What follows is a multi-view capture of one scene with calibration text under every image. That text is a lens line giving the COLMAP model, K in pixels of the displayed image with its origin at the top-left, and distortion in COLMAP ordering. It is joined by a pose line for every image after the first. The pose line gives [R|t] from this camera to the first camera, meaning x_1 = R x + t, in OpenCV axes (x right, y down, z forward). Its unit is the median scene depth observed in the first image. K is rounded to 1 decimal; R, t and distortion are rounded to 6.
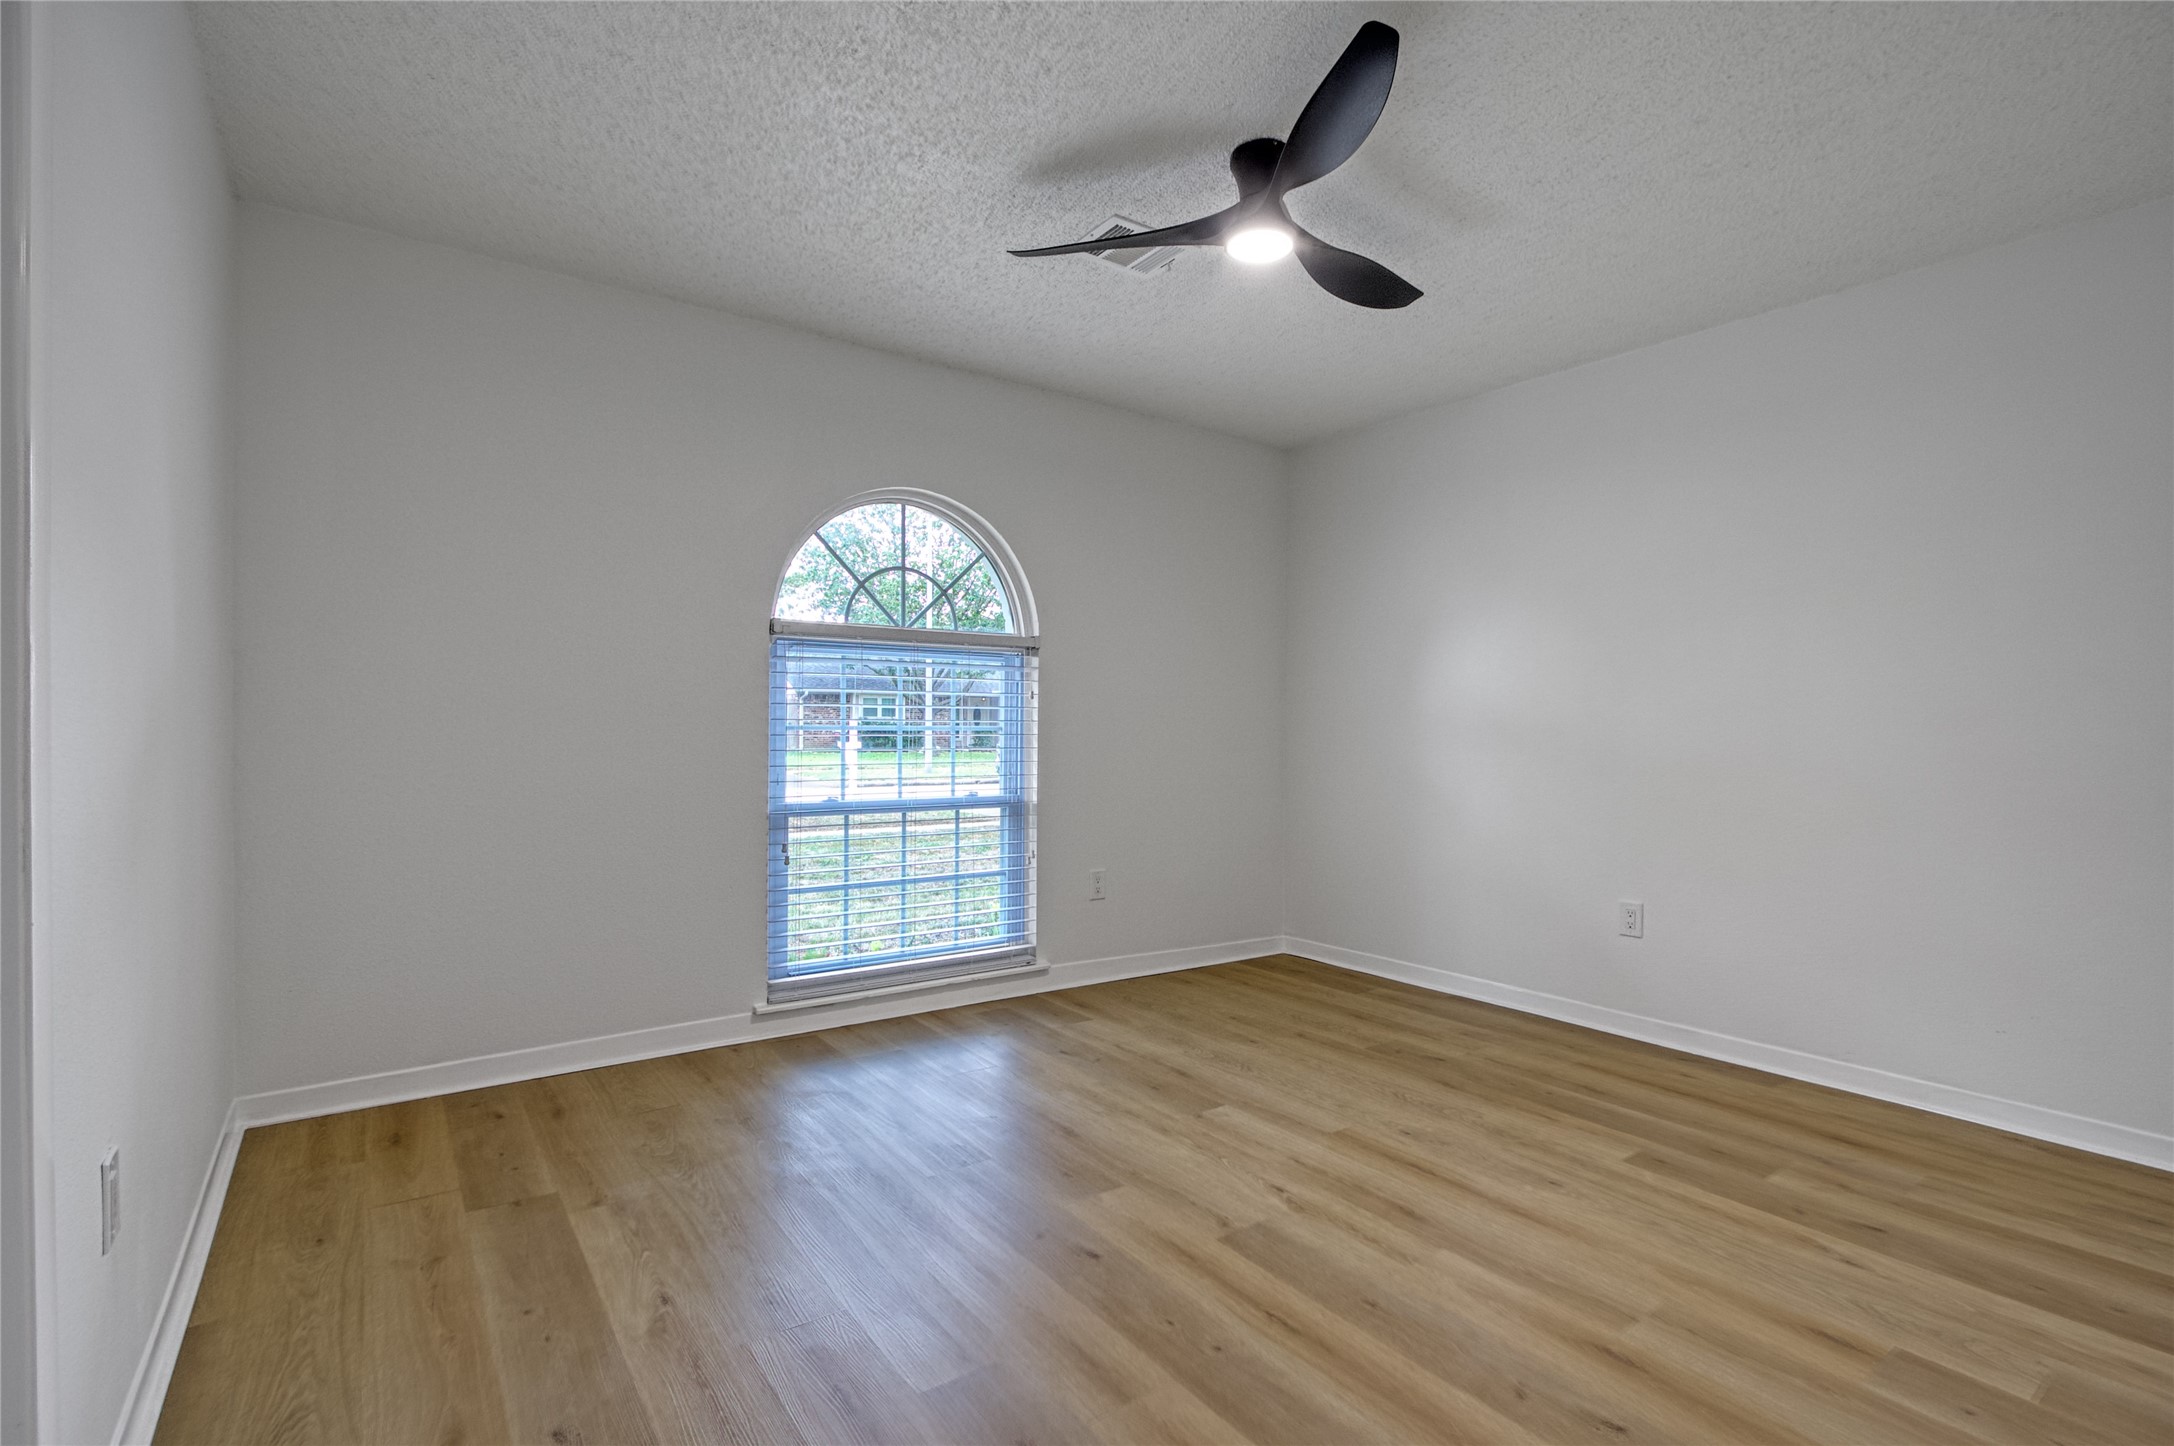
lens RADIAL K [[1005.2, 0, 1083.2], [0, 1005.2, 736.6], [0, 0, 1]] dist [-0.017491, 0.001612]
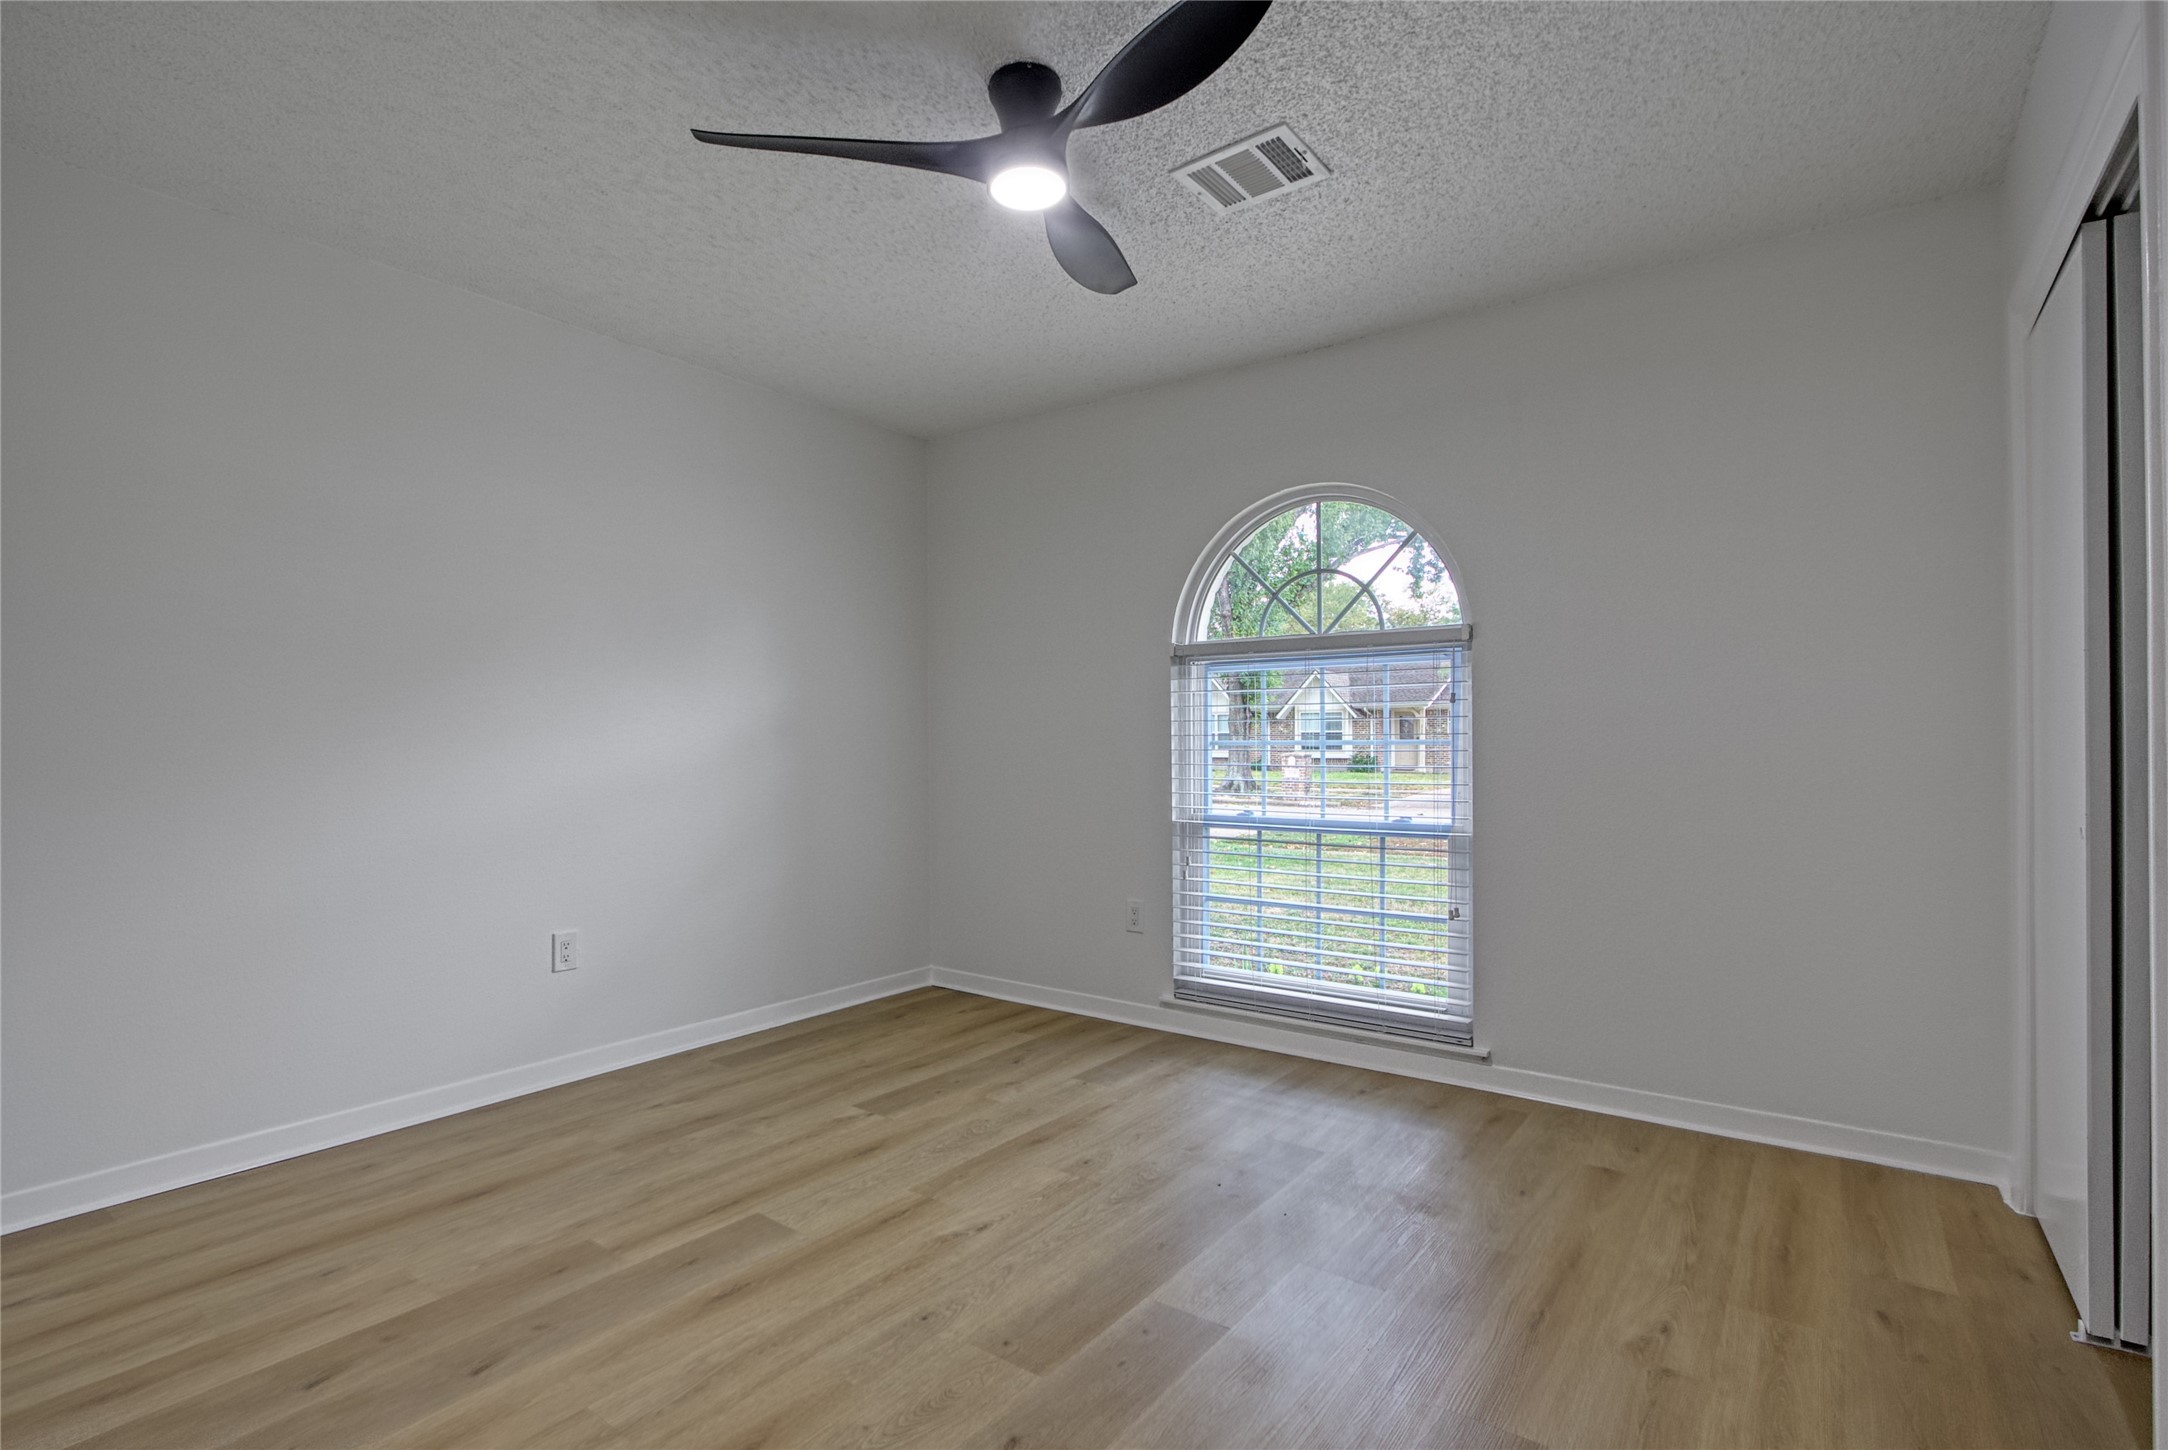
lens RADIAL K [[1002.4, 0, 1080.2], [0, 1002.4, 738.6], [0, 0, 1]] dist [-0.017491, 0.001612]
pose [[0.320632, -0.015367, -0.947079, 0.625321], [-0.001911, 0.999856, -0.016871, 0.003960], [0.947202, 0.007219, 0.320557, 0.502657]]
